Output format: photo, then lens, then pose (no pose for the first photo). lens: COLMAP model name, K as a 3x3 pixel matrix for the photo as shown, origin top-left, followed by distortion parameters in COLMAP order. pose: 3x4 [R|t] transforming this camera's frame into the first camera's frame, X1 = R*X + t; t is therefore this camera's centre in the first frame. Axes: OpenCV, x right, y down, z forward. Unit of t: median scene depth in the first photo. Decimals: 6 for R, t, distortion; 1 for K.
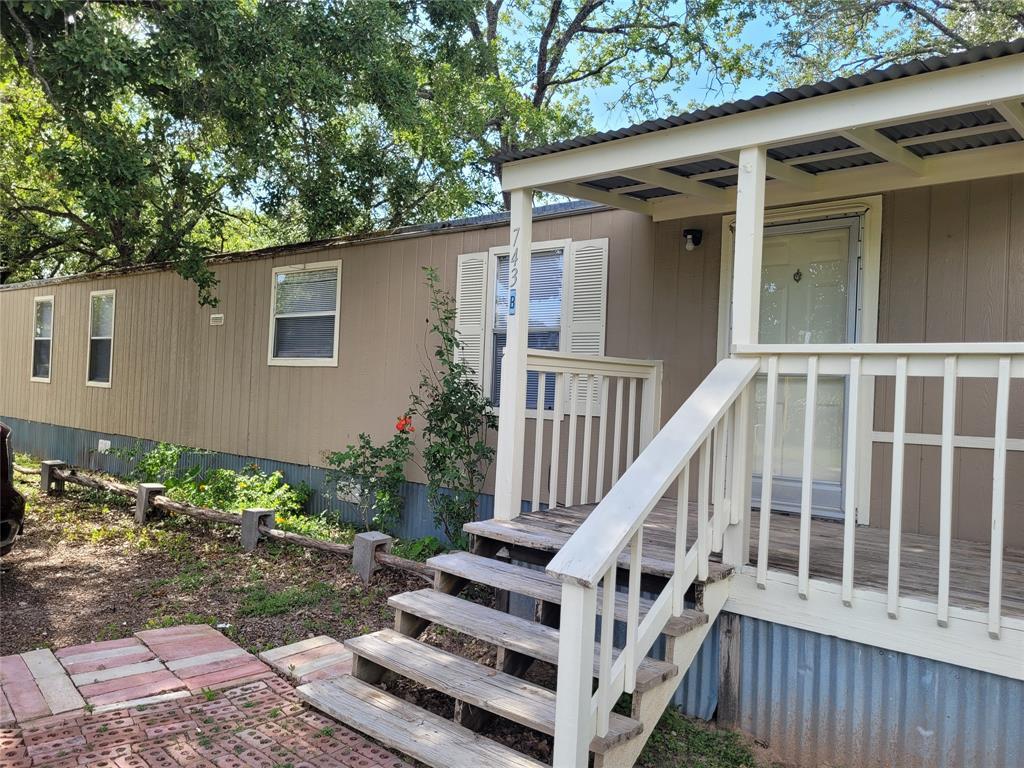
lens RADIAL K [[780.6, 0, 515.6], [0, 780.6, 376.6], [0, 0, 1]] dist [0.036115, -0.022364]
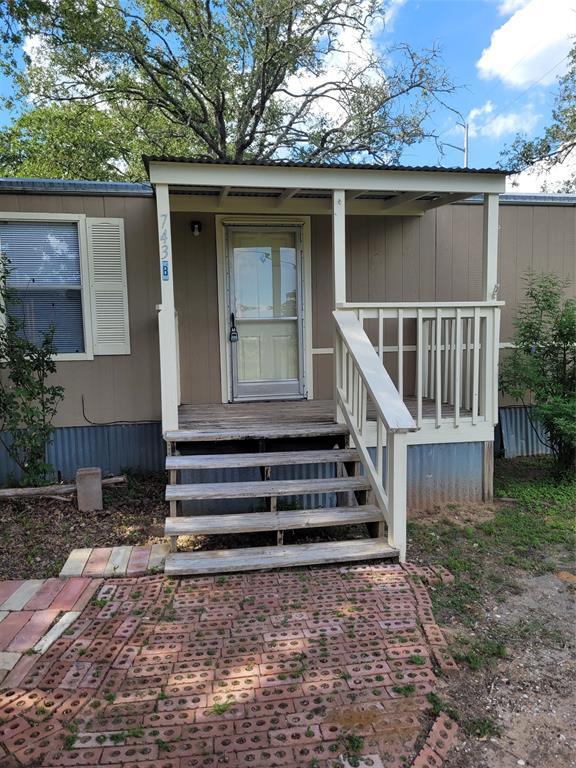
lens RADIAL K [[585.5, 0, 290.9], [0, 585.5, 391.1], [0, 0, 1]] dist [0.036115, -0.022364]
pose [[0.624791, -0.129427, 0.769990, -0.902011], [0.027050, 0.989162, 0.144318, -0.042621], [-0.780324, -0.069340, 0.621520, 0.243691]]
